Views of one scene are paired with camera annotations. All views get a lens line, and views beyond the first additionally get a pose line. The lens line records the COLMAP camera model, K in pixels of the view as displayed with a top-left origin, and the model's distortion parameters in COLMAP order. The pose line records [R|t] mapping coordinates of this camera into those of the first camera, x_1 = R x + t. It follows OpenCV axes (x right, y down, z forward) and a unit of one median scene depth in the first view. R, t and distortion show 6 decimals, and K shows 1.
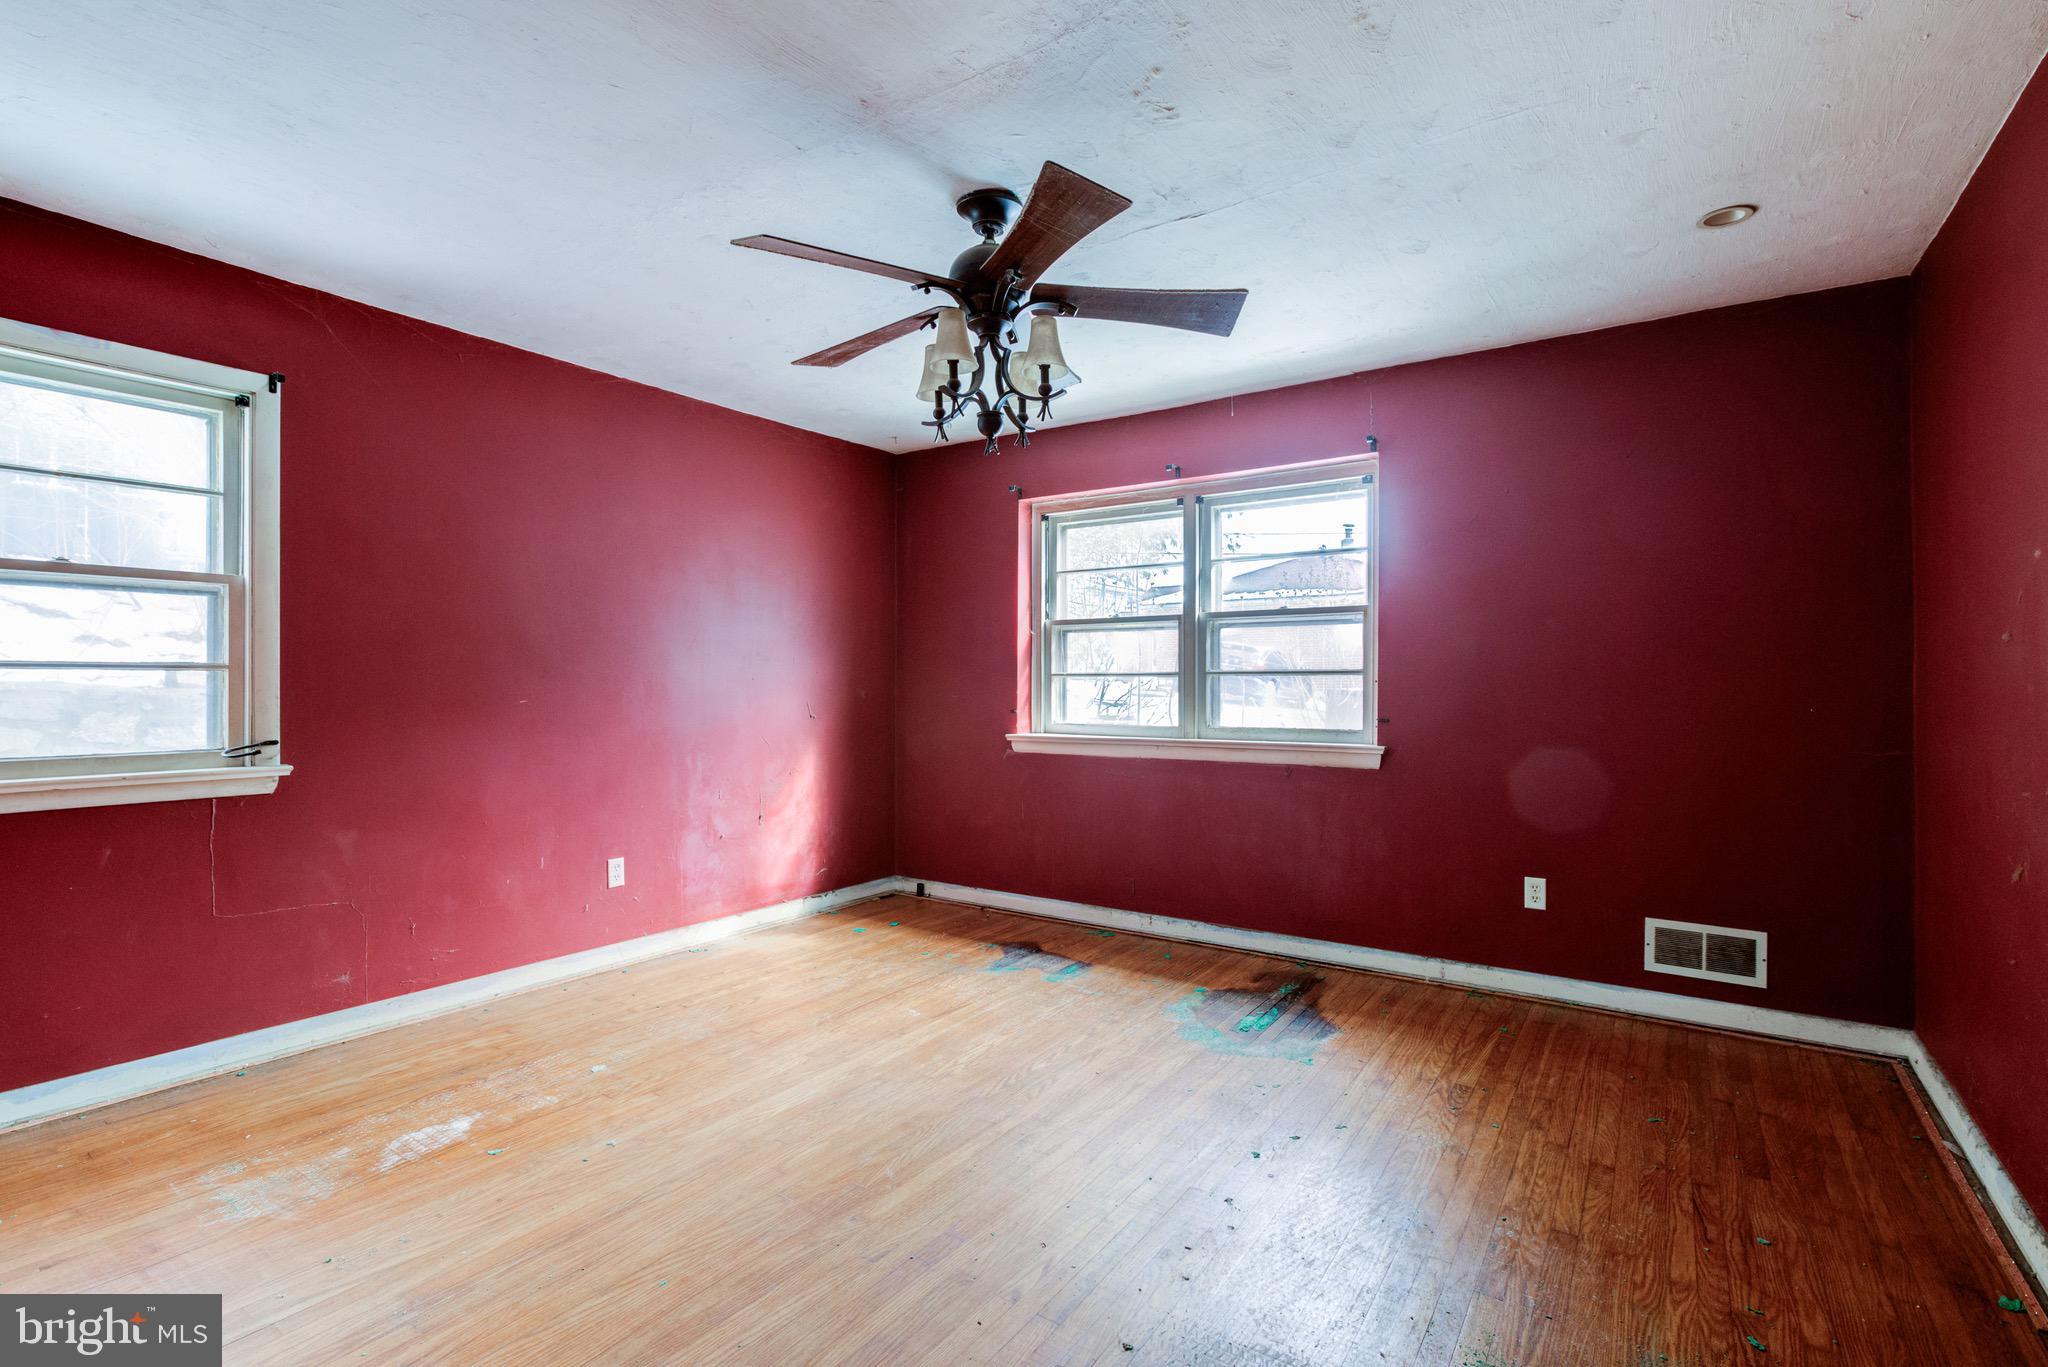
lens RADIAL K [[965.6, 0, 1024.0], [0, 965.6, 683.5], [0, 0, 1]] dist [-0.000251, 0.000749]
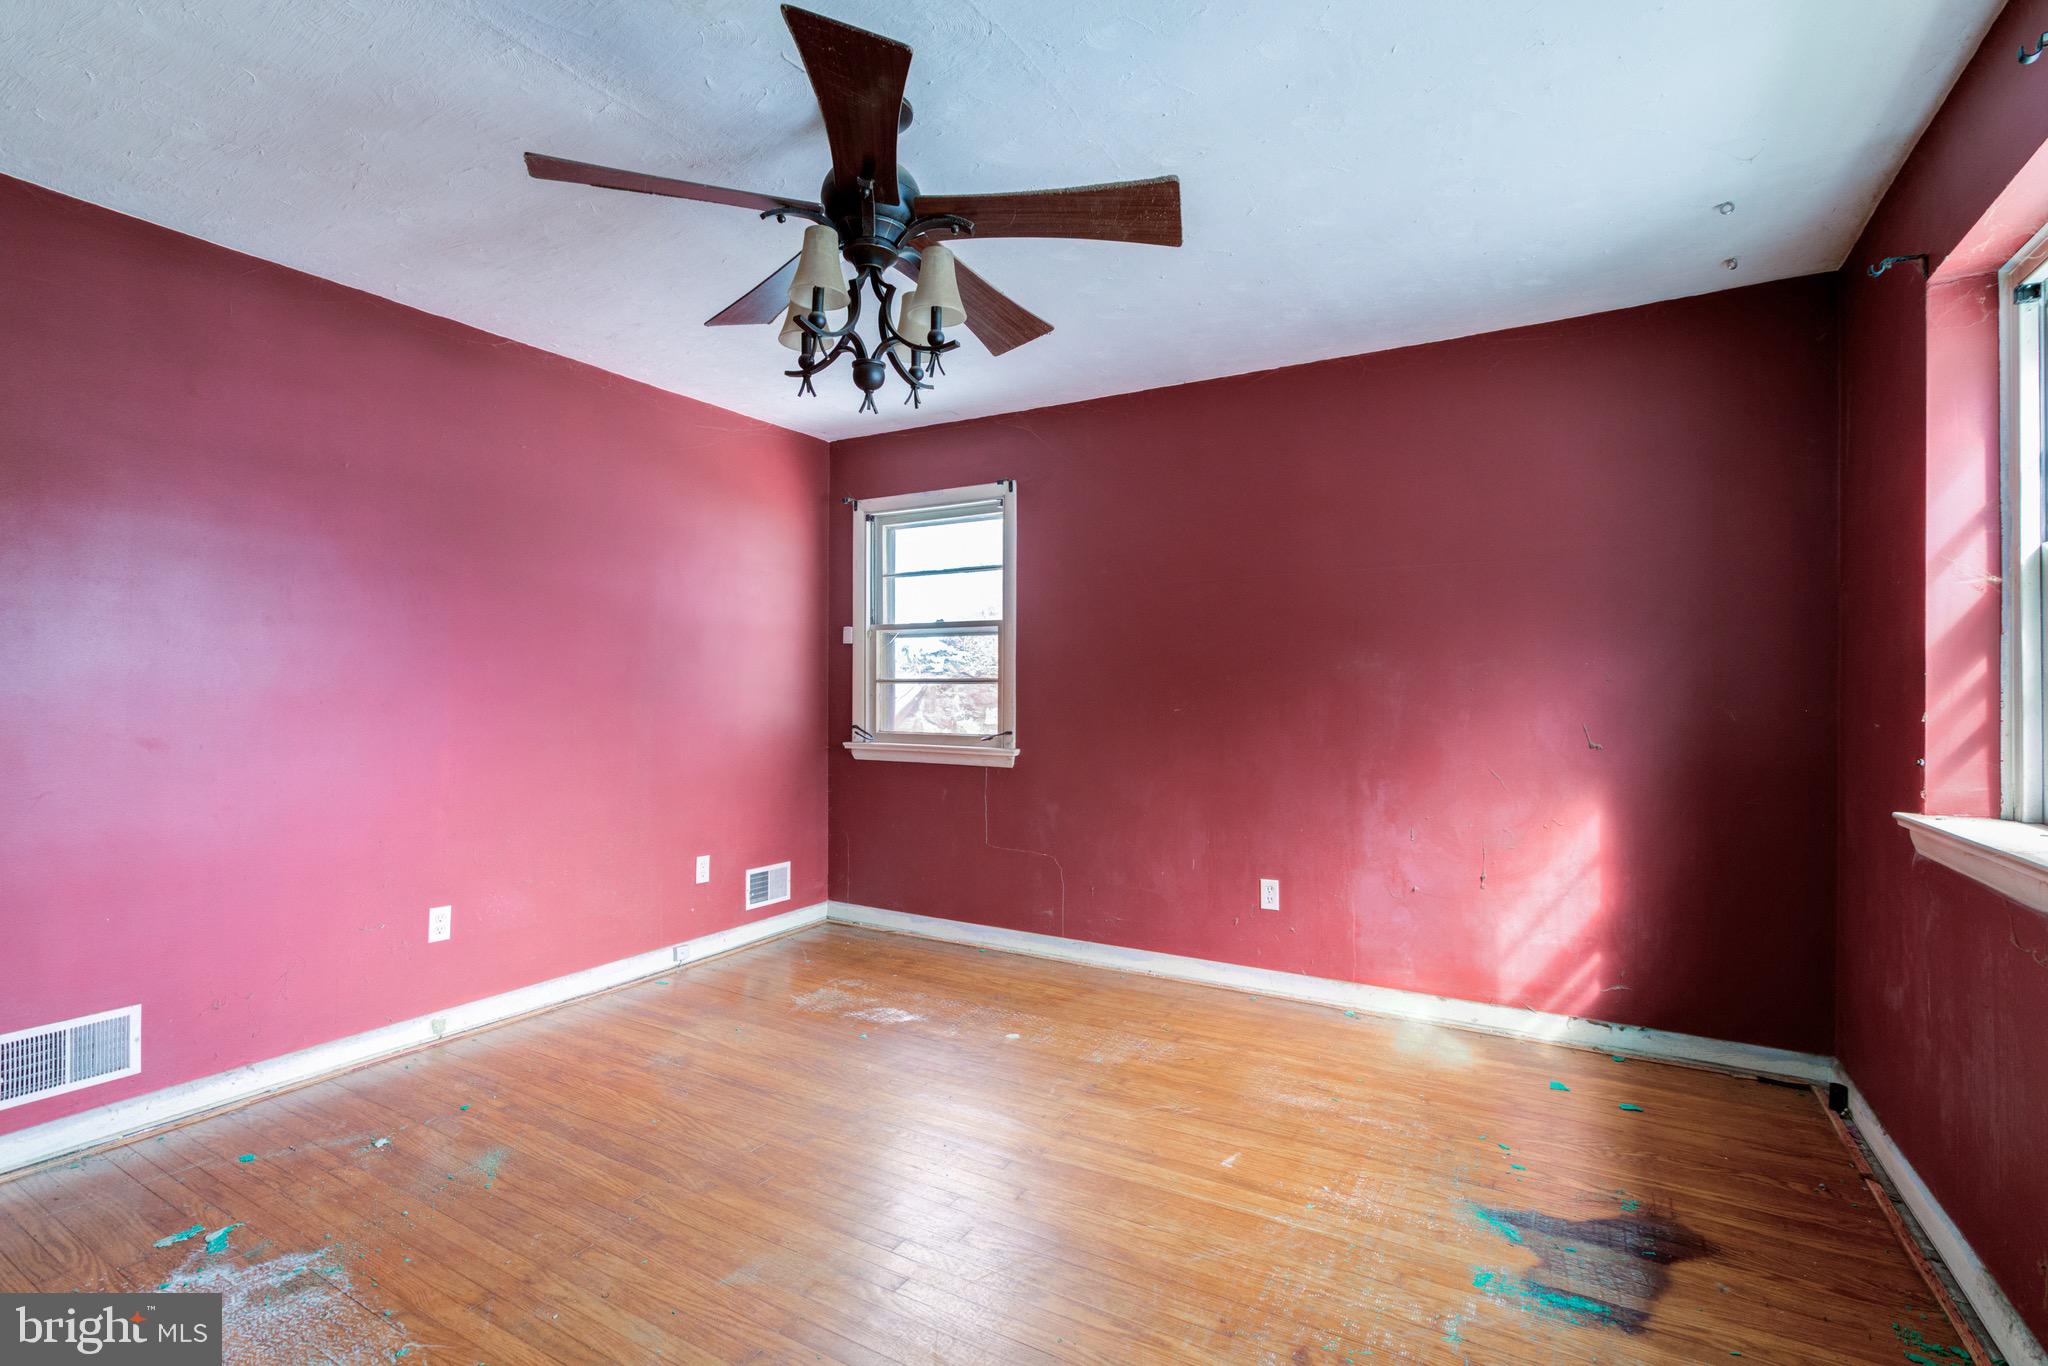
lens RADIAL K [[954.2, 0, 1024.0], [0, 954.2, 683.0], [0, 0, 1]] dist [-0.001018, 0.001176]
pose [[0.067395, -0.011183, -0.997664, 0.609561], [-0.009930, 0.999880, -0.011878, 0.003319], [0.997677, 0.010708, 0.067276, 0.857363]]
